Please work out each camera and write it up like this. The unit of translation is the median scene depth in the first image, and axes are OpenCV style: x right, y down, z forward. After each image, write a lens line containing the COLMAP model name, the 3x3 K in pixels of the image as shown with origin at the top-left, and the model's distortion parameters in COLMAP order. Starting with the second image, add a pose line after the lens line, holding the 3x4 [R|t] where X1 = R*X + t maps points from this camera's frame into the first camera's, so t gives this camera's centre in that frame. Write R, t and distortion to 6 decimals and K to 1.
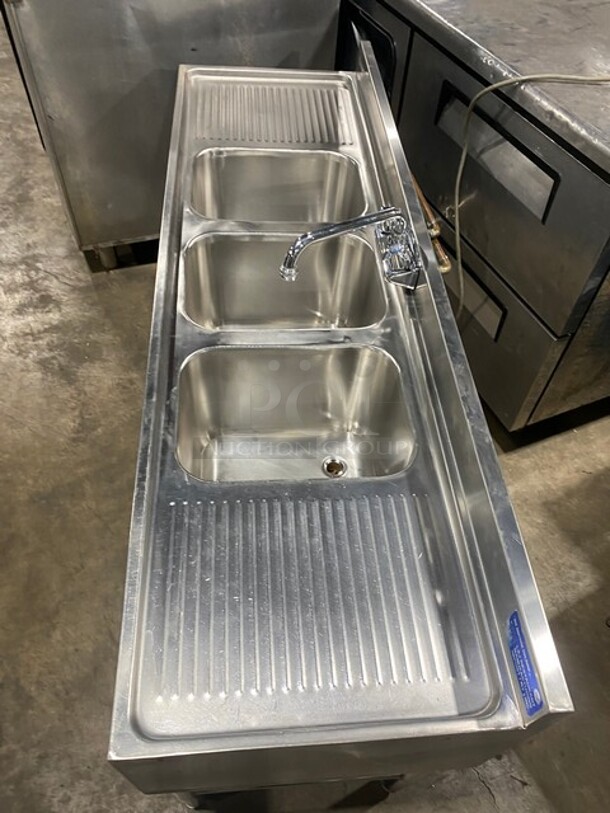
lens RADIAL K [[601.5, 0, 309.8], [0, 601.5, 417.8], [0, 0, 1]] dist [-0.000141, -0.002546]
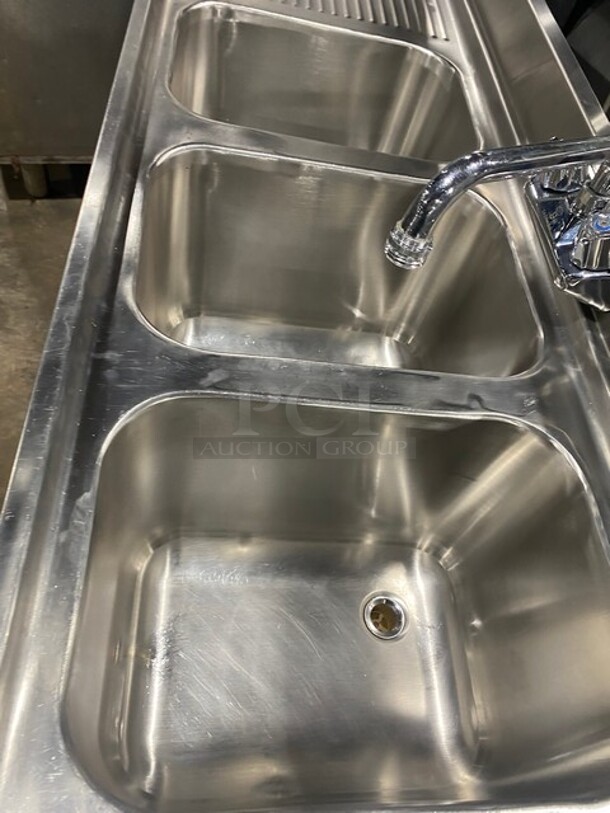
lens RADIAL K [[640.0, 0, 305.0], [0, 640.0, 406.5], [0, 0, 1]] dist [-0.006994, 0.003414]
pose [[0.990956, 0.114267, 0.070354, -0.079570], [-0.115675, 0.993154, 0.016251, -0.090577], [-0.068016, -0.024242, 0.997390, 0.386941]]
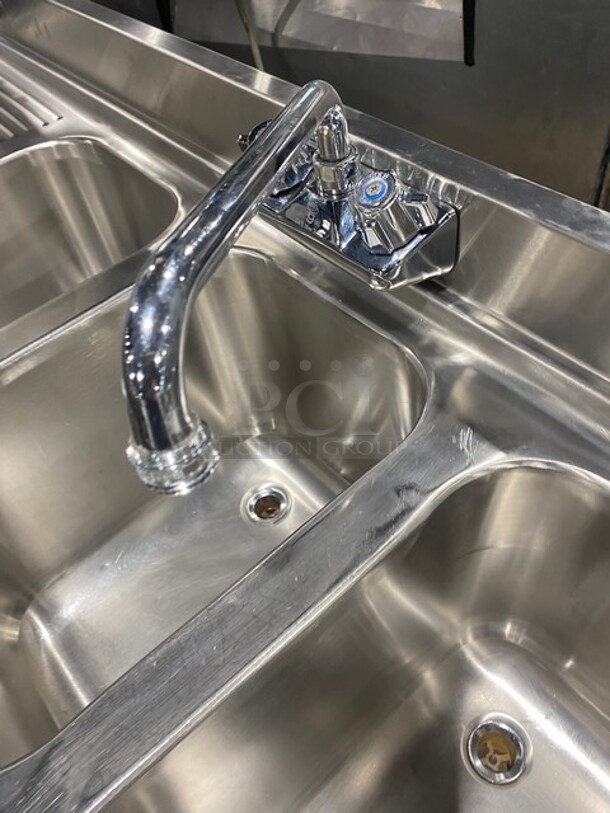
lens RADIAL K [[652.1, 0, 305.0], [0, 652.1, 406.5], [0, 0, 1]] dist [-0.009566, 0.000714]
pose [[0.799470, -0.555213, 0.229317, -0.027324], [0.571060, 0.820901, -0.003361, -0.153497], [-0.186381, 0.133640, 0.973346, 0.504835]]
